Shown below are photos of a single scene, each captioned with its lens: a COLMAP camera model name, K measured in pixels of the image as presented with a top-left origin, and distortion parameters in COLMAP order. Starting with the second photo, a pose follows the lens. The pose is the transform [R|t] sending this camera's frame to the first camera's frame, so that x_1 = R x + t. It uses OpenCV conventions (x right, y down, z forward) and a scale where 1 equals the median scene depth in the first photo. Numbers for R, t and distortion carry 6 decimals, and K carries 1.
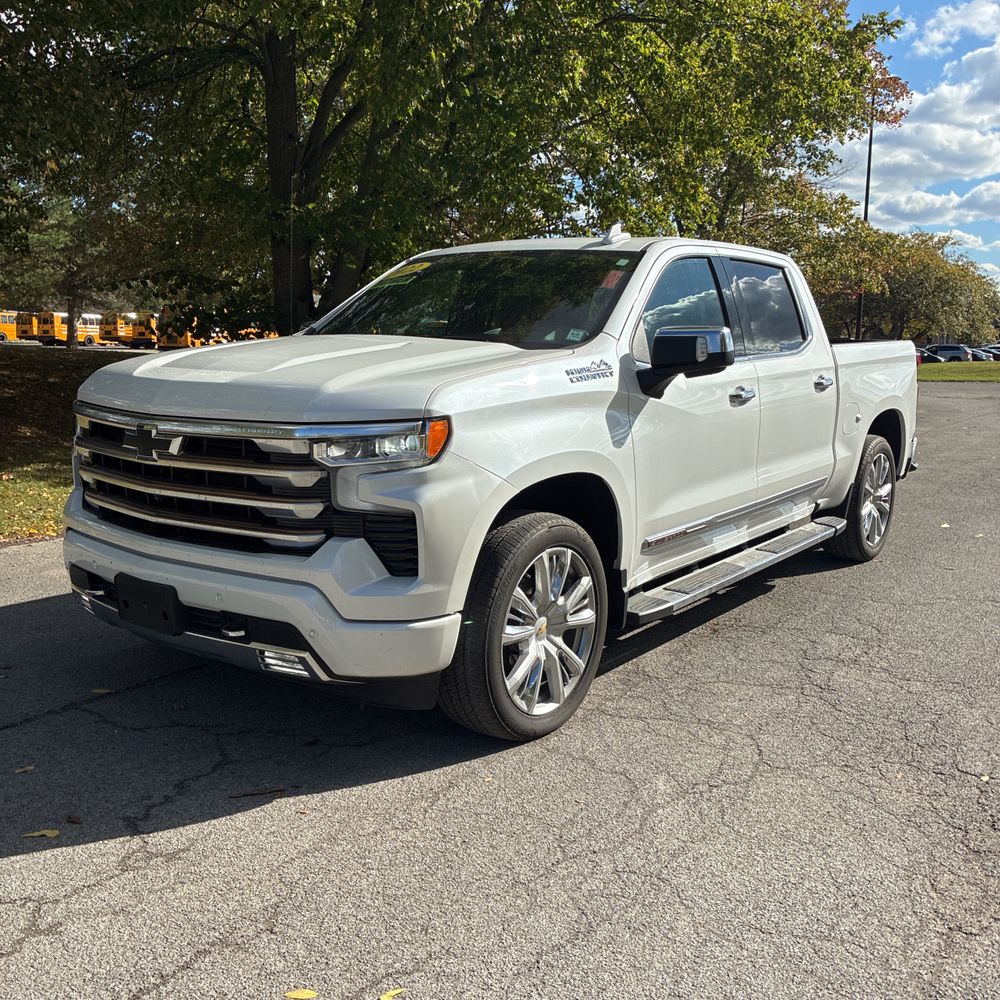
lens RADIAL K [[1019.0, 0, 500.6], [0, 1019.0, 501.1], [0, 0, 1]] dist [0.023012, 0.000000]
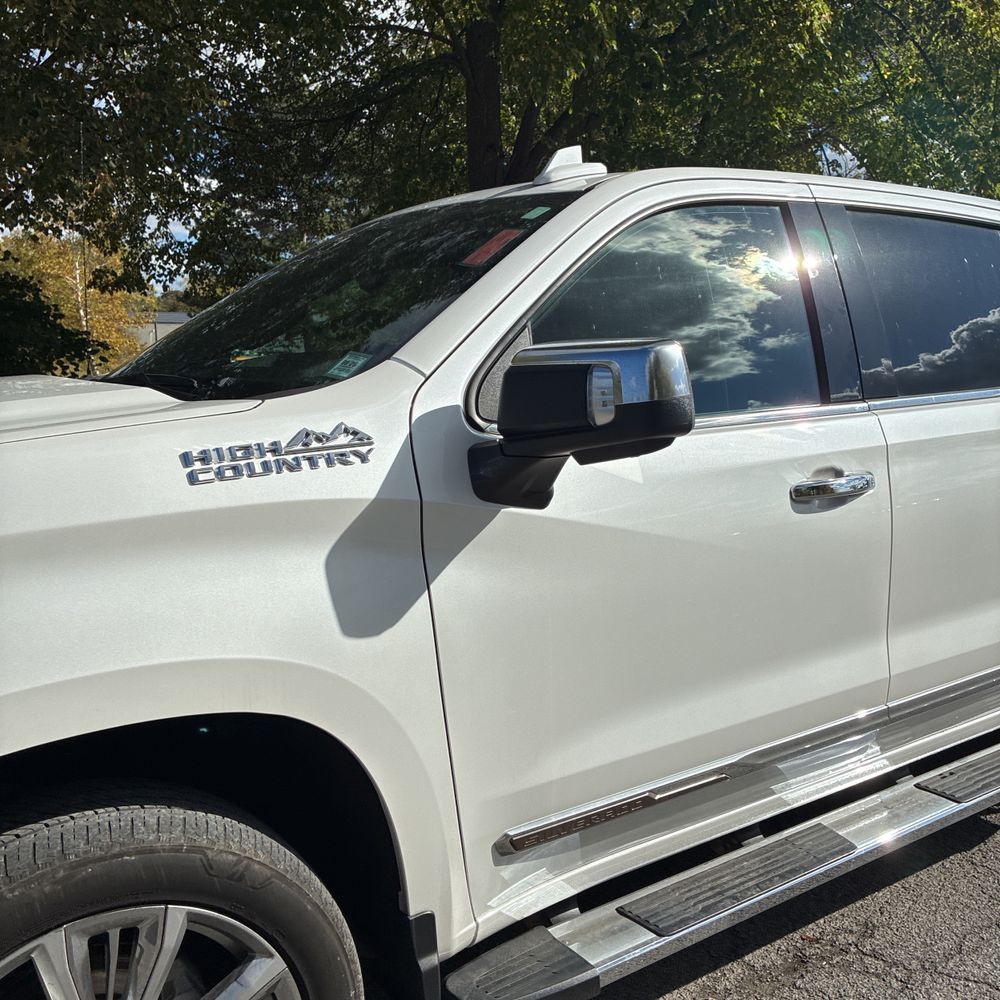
lens RADIAL K [[1019.0, 0, 502.2], [0, 1019.0, 498.2], [0, 0, 1]] dist [0.023012, 0.000000]
pose [[0.947942, 0.018548, -0.317903, 0.282091], [-0.029735, 0.999096, -0.030374, -0.093201], [0.317052, 0.038245, 0.947637, 0.599210]]
